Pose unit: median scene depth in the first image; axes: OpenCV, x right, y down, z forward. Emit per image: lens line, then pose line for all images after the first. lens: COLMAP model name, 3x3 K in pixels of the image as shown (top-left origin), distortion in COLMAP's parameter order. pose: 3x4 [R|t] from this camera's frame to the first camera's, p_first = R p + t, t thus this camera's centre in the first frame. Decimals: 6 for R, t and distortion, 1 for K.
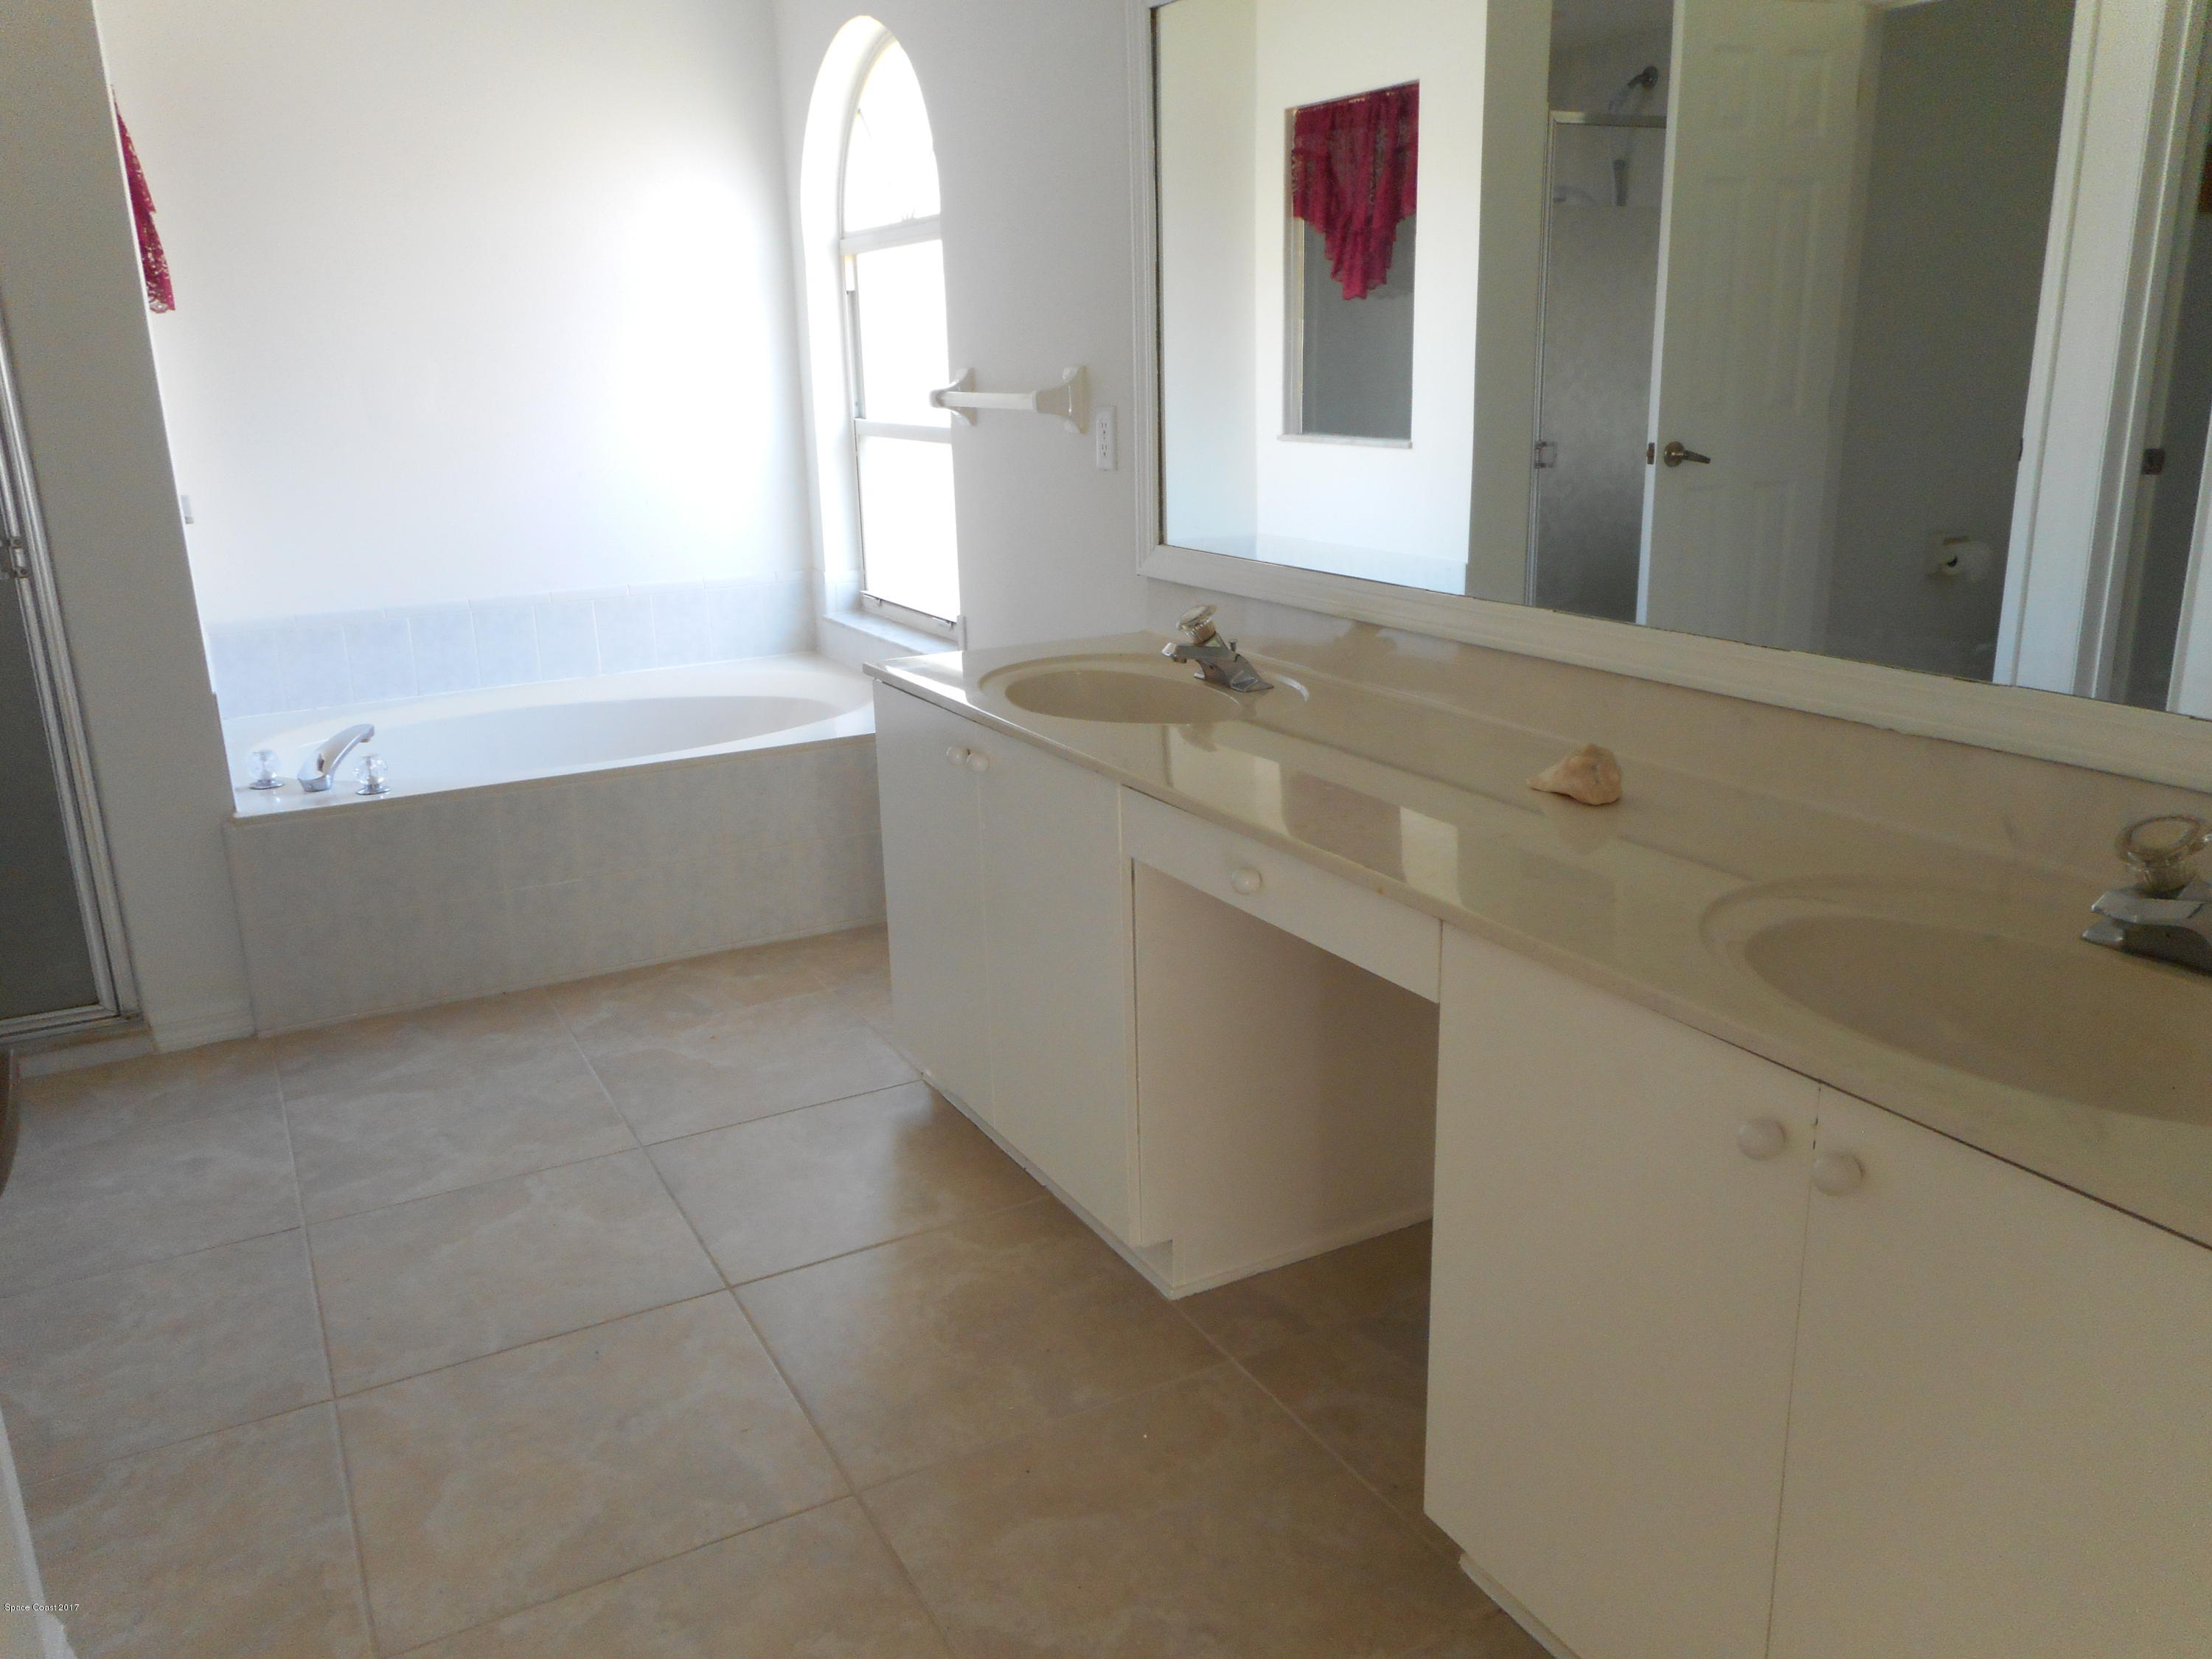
lens RADIAL K [[1692.4, 0, 1101.4], [0, 1692.4, 819.9], [0, 0, 1]] dist [0.014389, -0.002846]
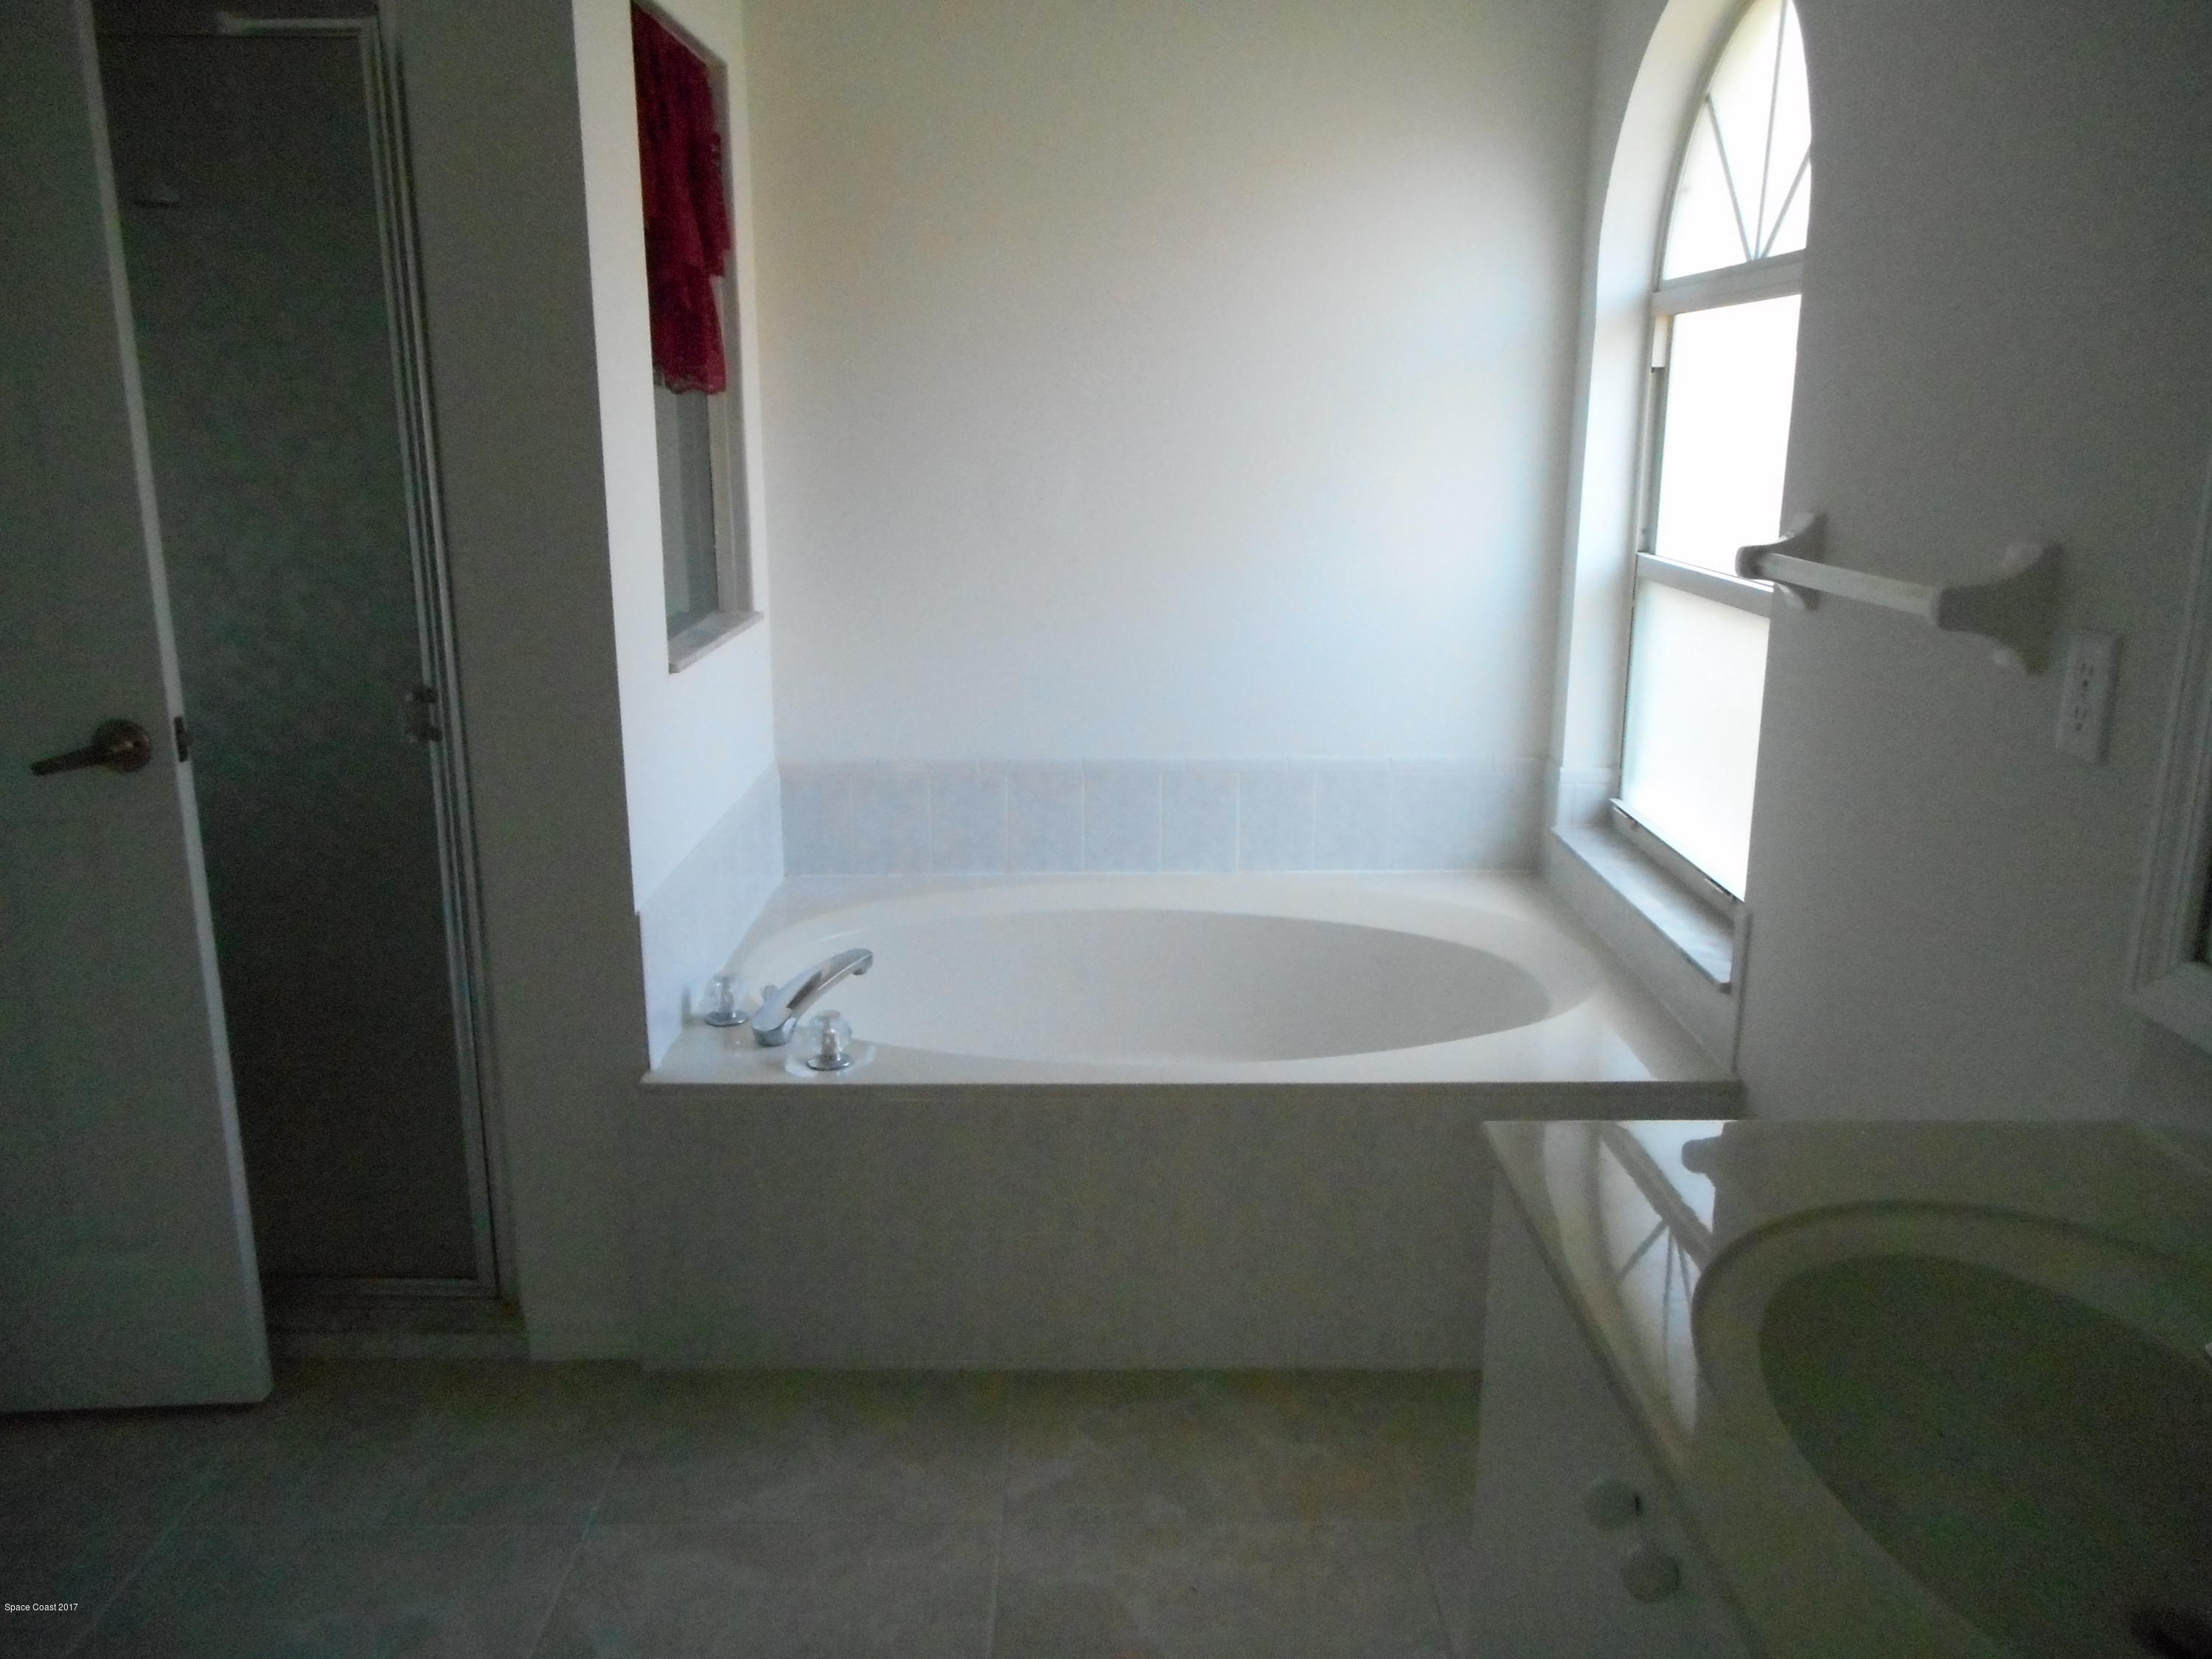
lens RADIAL K [[1692.4, 0, 1101.4], [0, 1692.4, 819.9], [0, 0, 1]] dist [0.014389, -0.002846]
pose [[0.884302, 0.136565, -0.446497, -0.021666], [-0.149109, 0.988795, 0.007117, -0.132328], [0.442466, 0.060282, 0.894757, 0.385108]]
